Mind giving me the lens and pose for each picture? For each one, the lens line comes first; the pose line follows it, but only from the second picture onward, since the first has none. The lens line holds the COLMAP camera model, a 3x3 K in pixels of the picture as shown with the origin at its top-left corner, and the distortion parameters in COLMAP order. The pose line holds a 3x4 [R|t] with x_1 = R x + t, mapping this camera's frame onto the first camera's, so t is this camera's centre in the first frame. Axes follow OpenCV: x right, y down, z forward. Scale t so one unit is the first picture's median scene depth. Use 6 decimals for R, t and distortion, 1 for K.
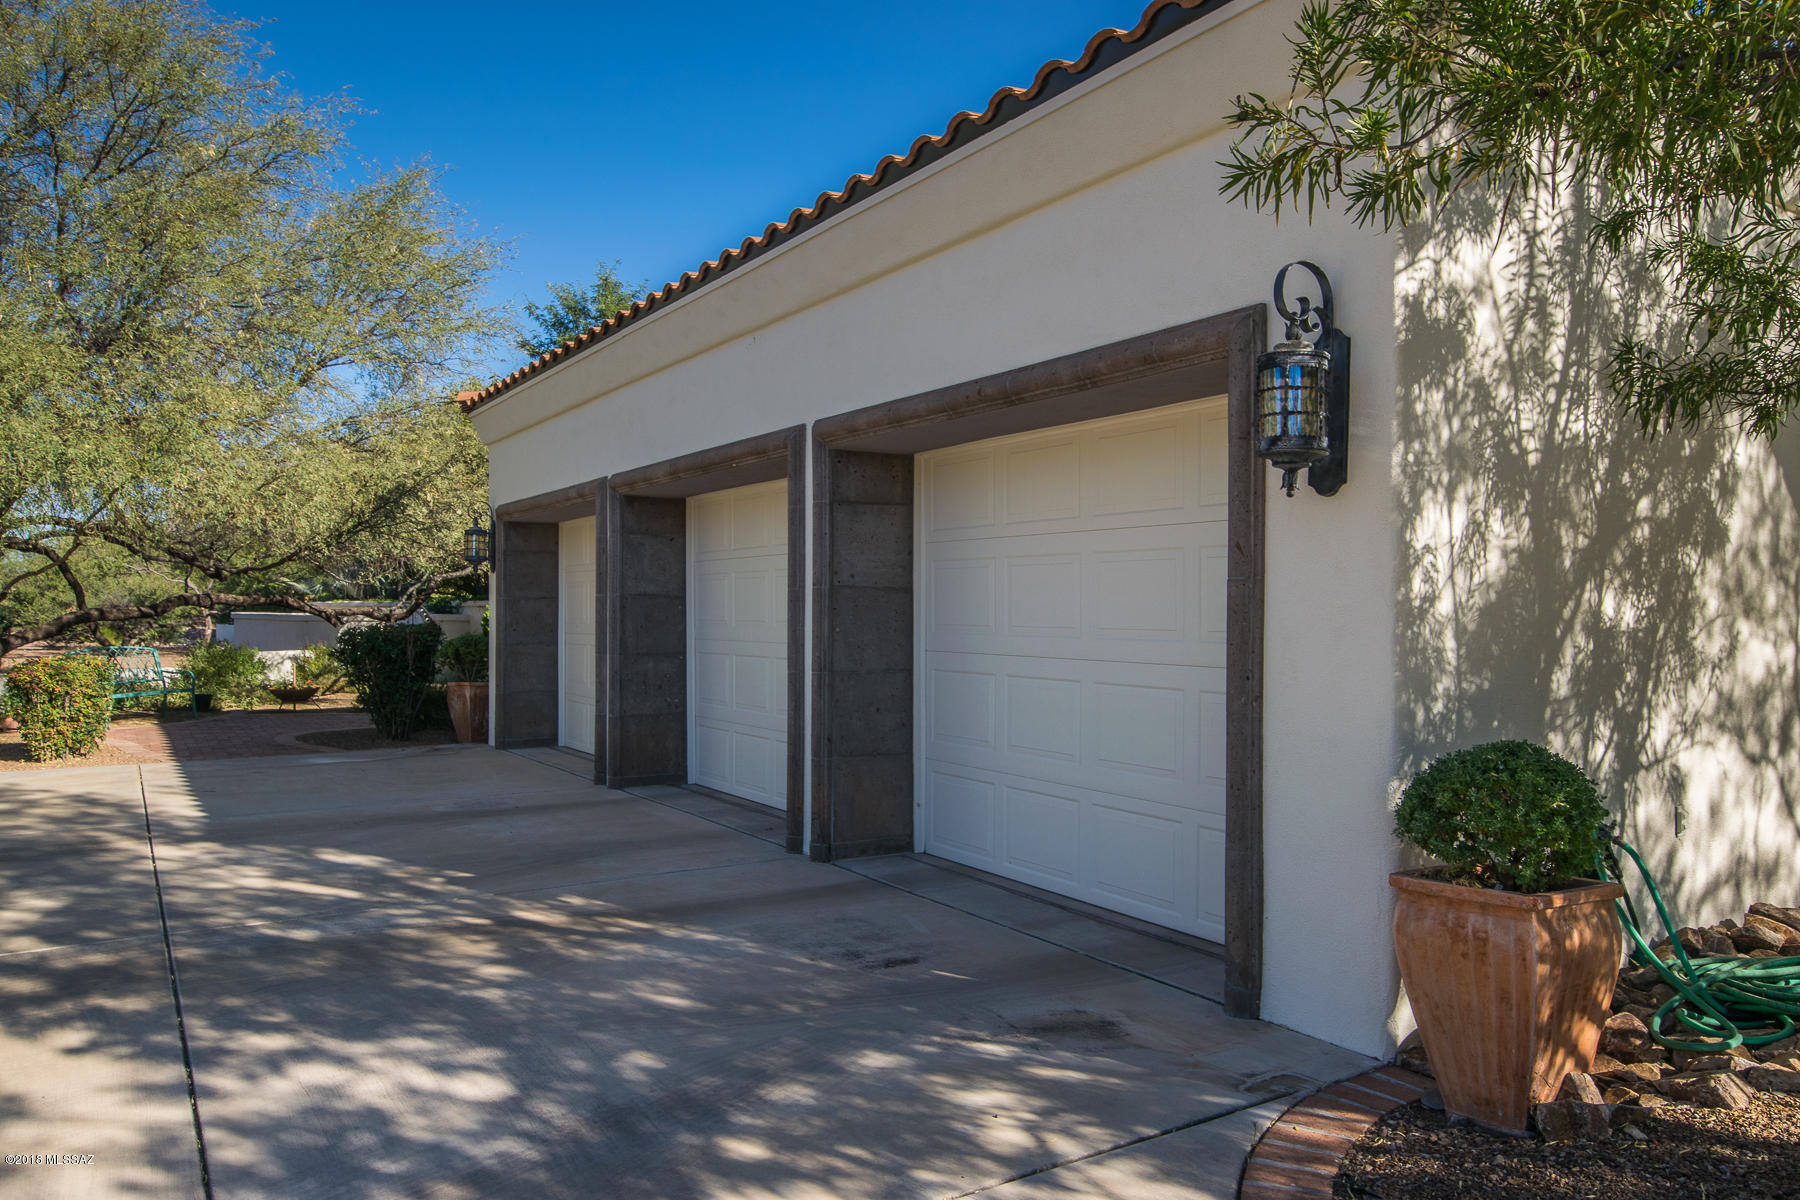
lens RADIAL K [[1253.7, 0, 899.0], [0, 1253.7, 627.2], [0, 0, 1]] dist [0.000521, 0.003423]
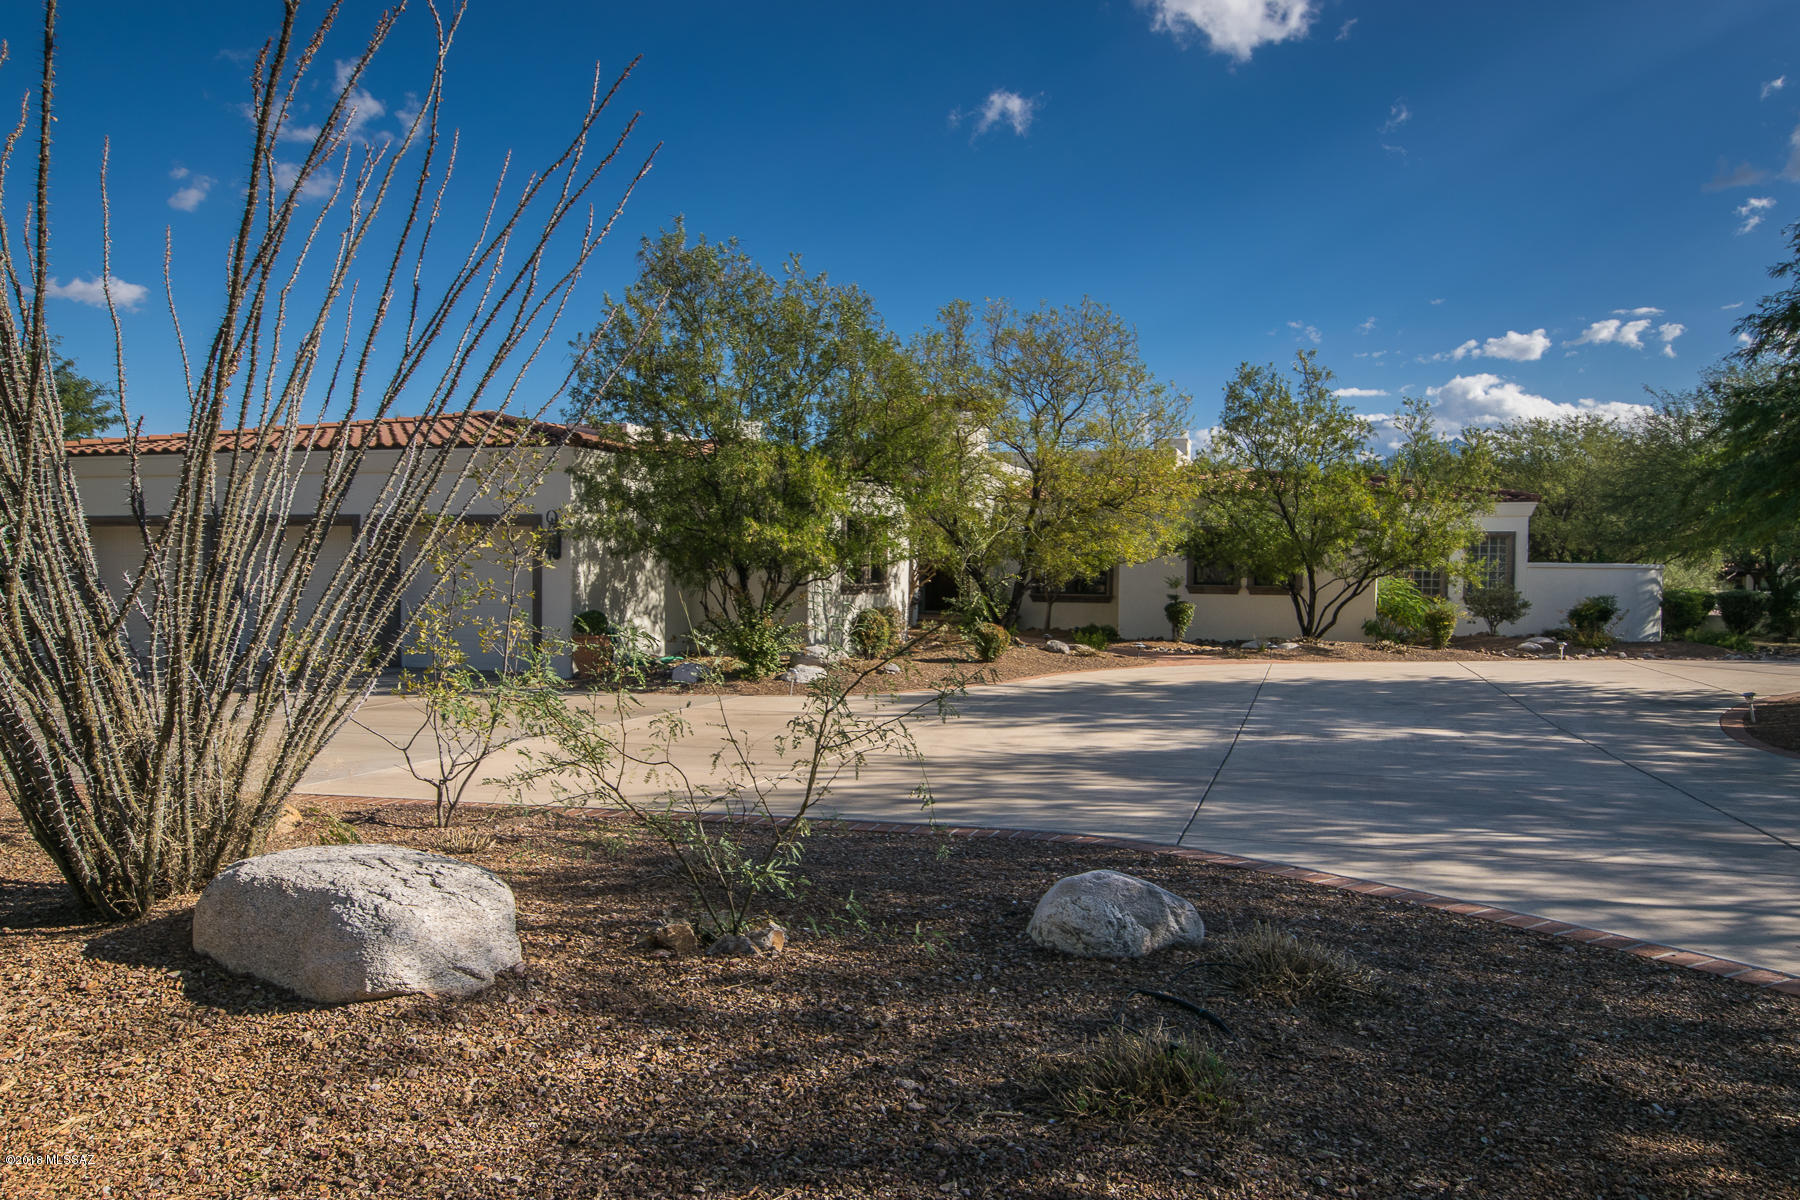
lens RADIAL K [[1253.7, 0, 899.0], [0, 1253.7, 627.2], [0, 0, 1]] dist [0.000521, 0.003423]
pose [[0.770335, -0.023093, 0.637221, -1.266081], [0.001514, 0.999407, 0.034388, -0.014804], [-0.637638, -0.025525, 0.769913, -2.590464]]
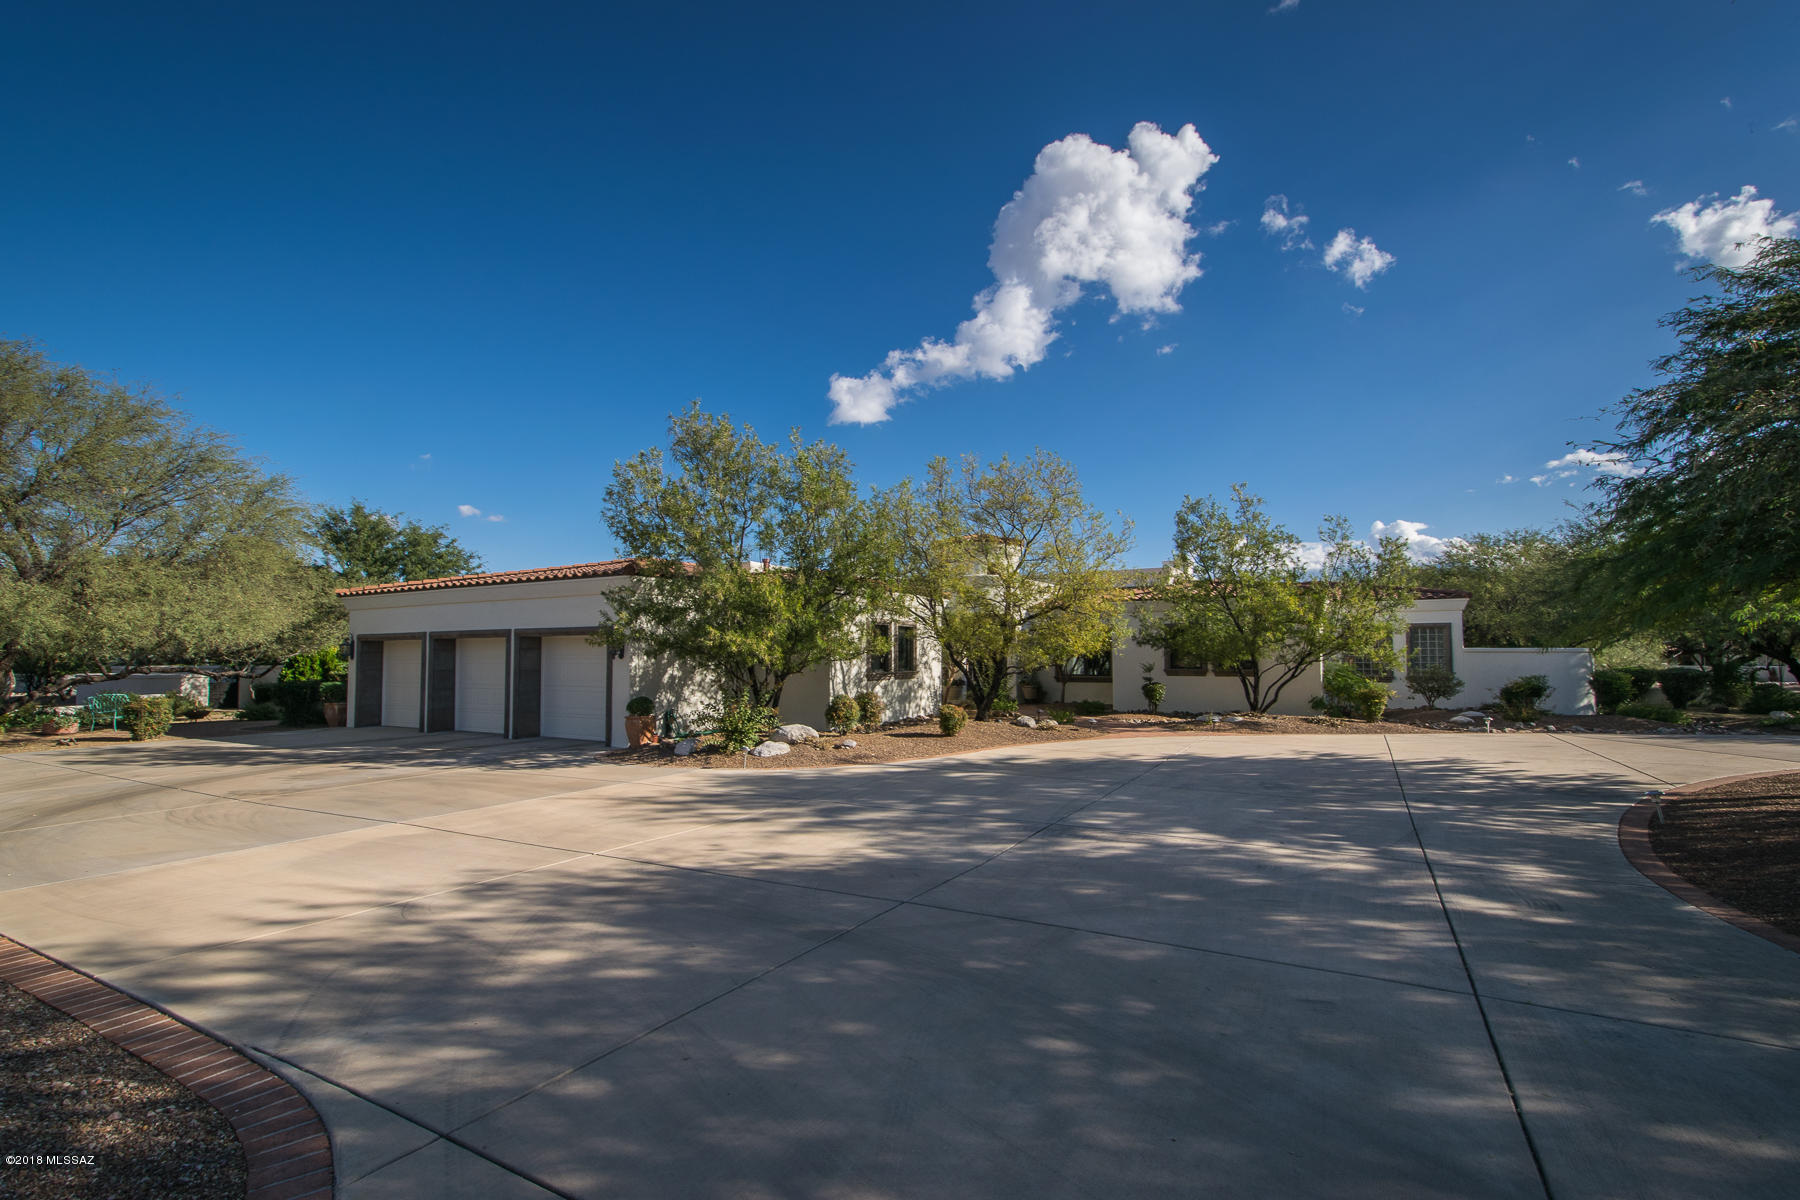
lens RADIAL K [[768.8, 0, 896.0], [0, 768.8, 622.1], [0, 0, 1]] dist [-0.001166, -0.000533]
pose [[0.889375, 0.015617, 0.456912, -0.144763], [0.011828, 0.998296, -0.057145, -0.044662], [-0.457025, 0.056228, 0.887675, -2.355528]]
